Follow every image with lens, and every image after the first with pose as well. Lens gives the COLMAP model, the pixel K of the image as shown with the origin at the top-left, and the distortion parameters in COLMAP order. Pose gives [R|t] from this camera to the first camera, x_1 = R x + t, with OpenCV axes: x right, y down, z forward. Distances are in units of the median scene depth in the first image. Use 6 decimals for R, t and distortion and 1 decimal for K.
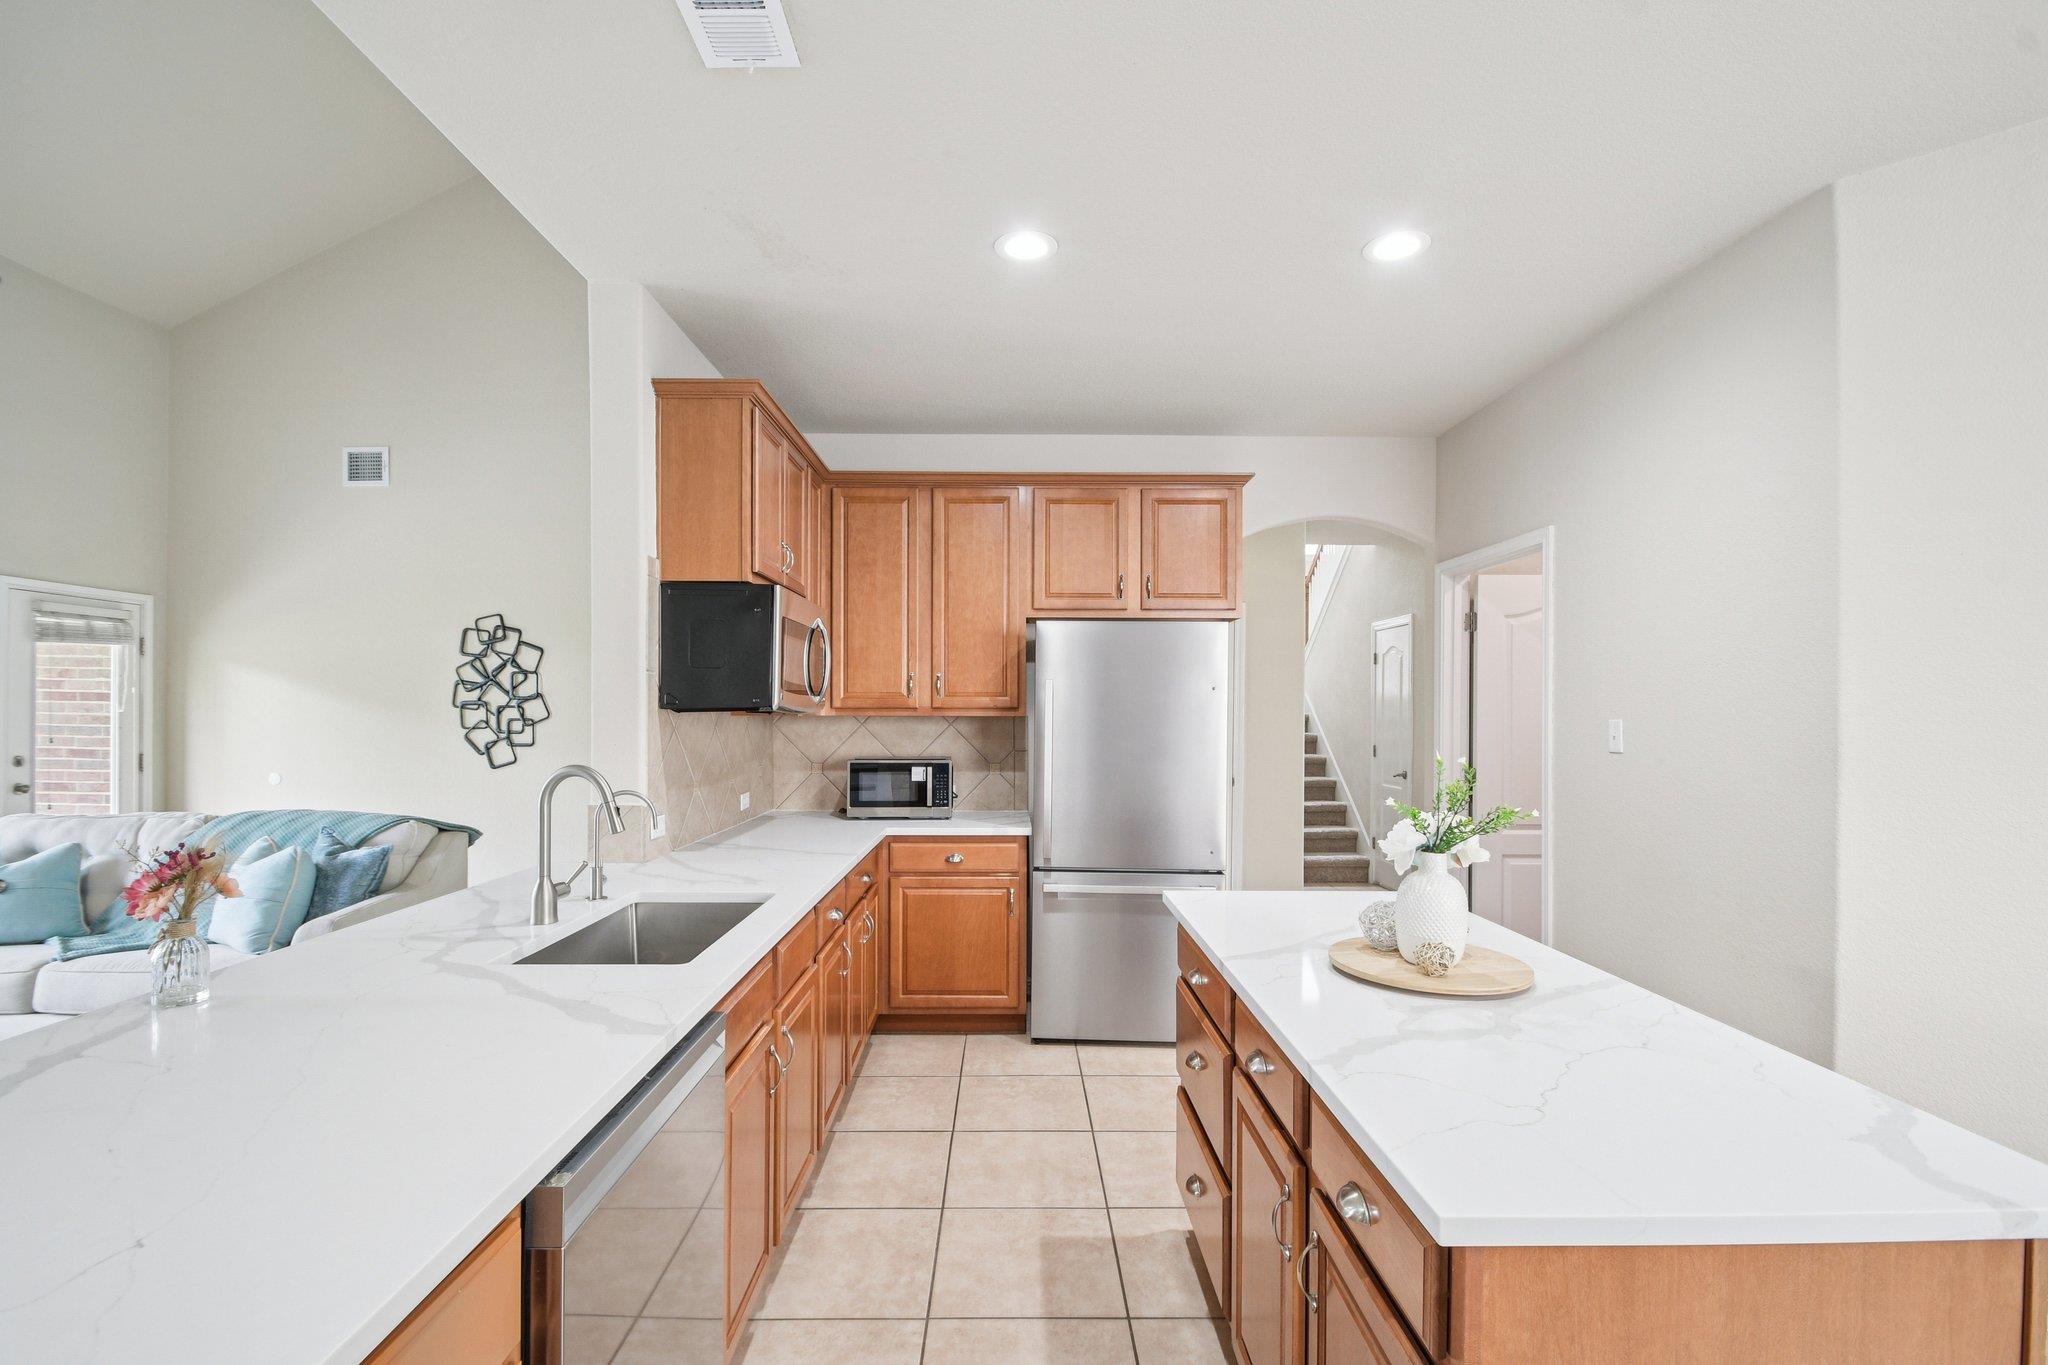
lens RADIAL K [[922.0, 0, 1001.1], [0, 922.0, 715.3], [0, 0, 1]] dist [0.012227, -0.012777]
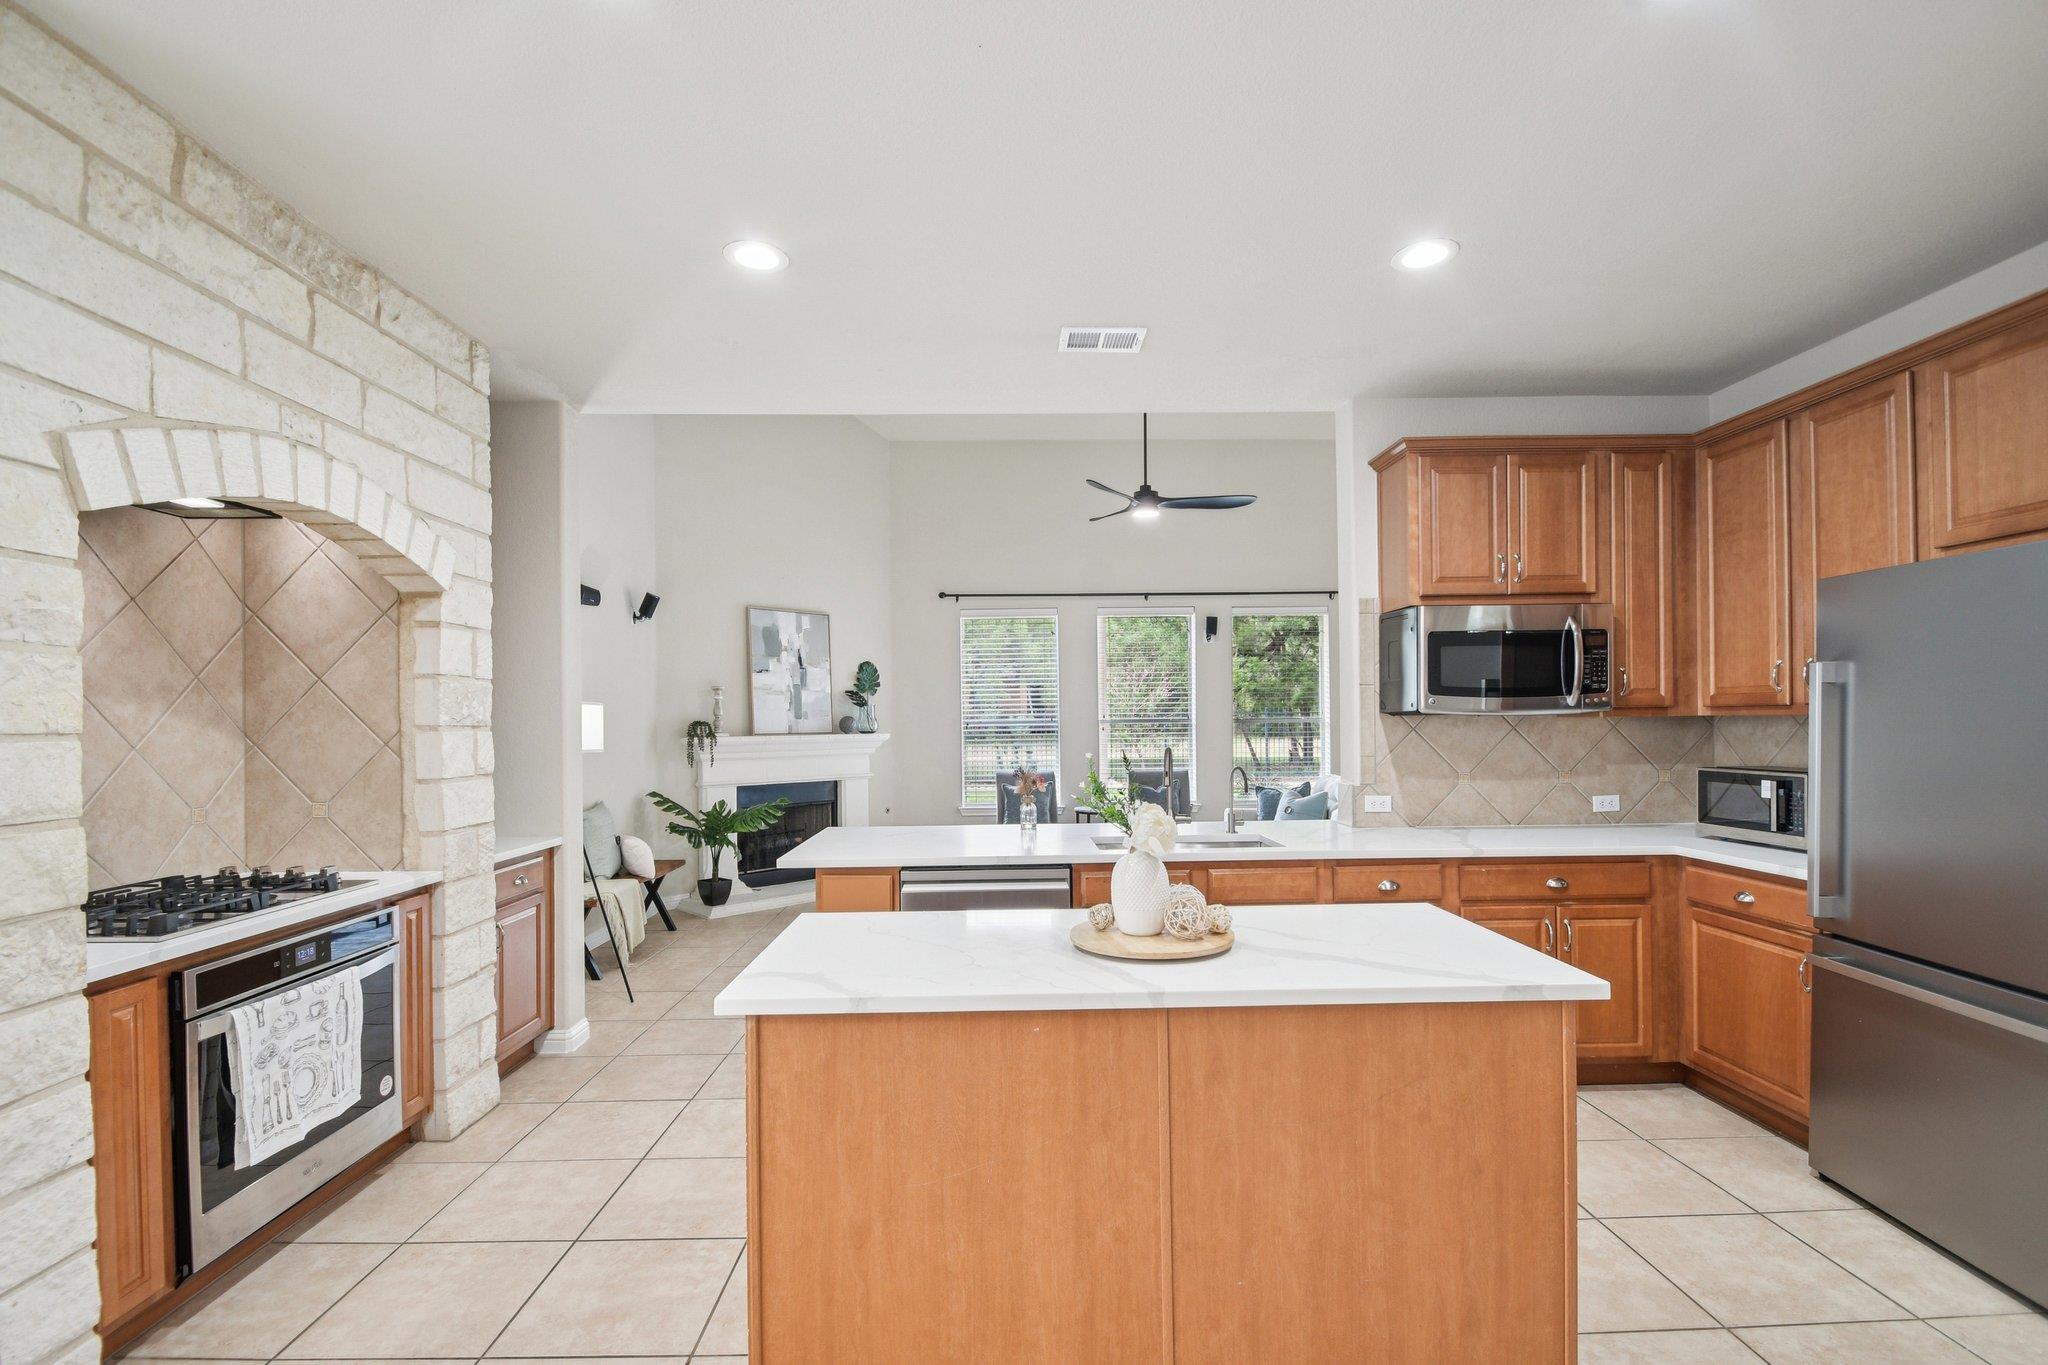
lens RADIAL K [[922.0, 0, 1033.6], [0, 922.0, 721.9], [0, 0, 1]] dist [0.012227, -0.012777]
pose [[0.034584, -0.001260, -0.999401, 0.470498], [0.010309, 0.999946, -0.000904, 0.000556], [0.999349, -0.010272, 0.034595, 0.245995]]
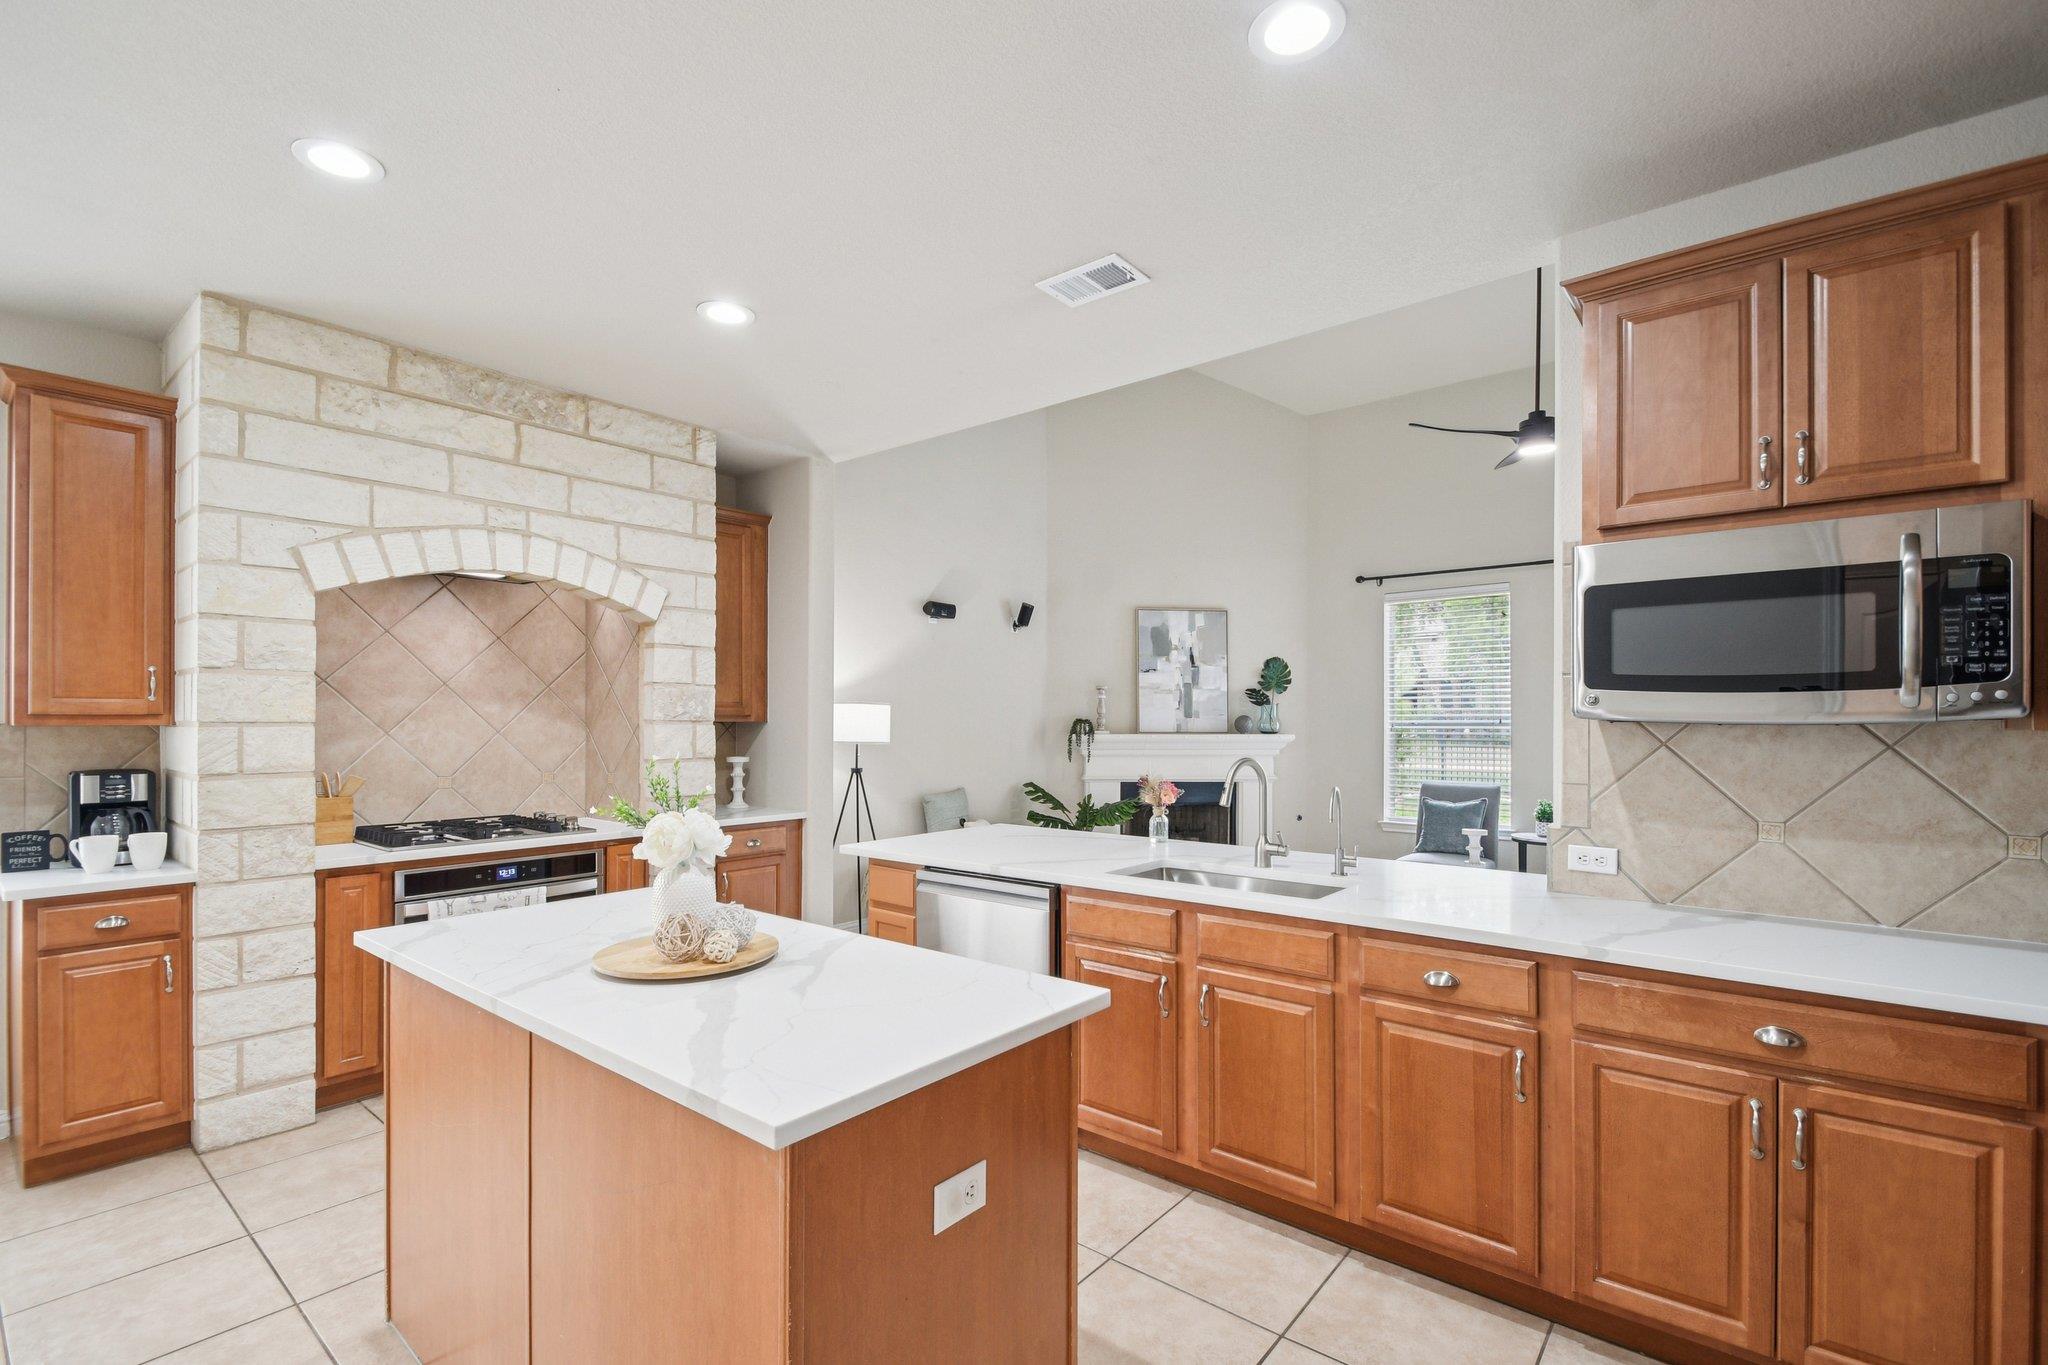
lens RADIAL K [[922.0, 0, 1054.4], [0, 922.0, 721.8], [0, 0, 1]] dist [0.012227, -0.012777]
pose [[-0.625169, -0.003006, -0.780483, 0.294326], [-0.003787, 0.999992, -0.000818, -0.000681], [0.780480, 0.002445, -0.625176, 0.606988]]
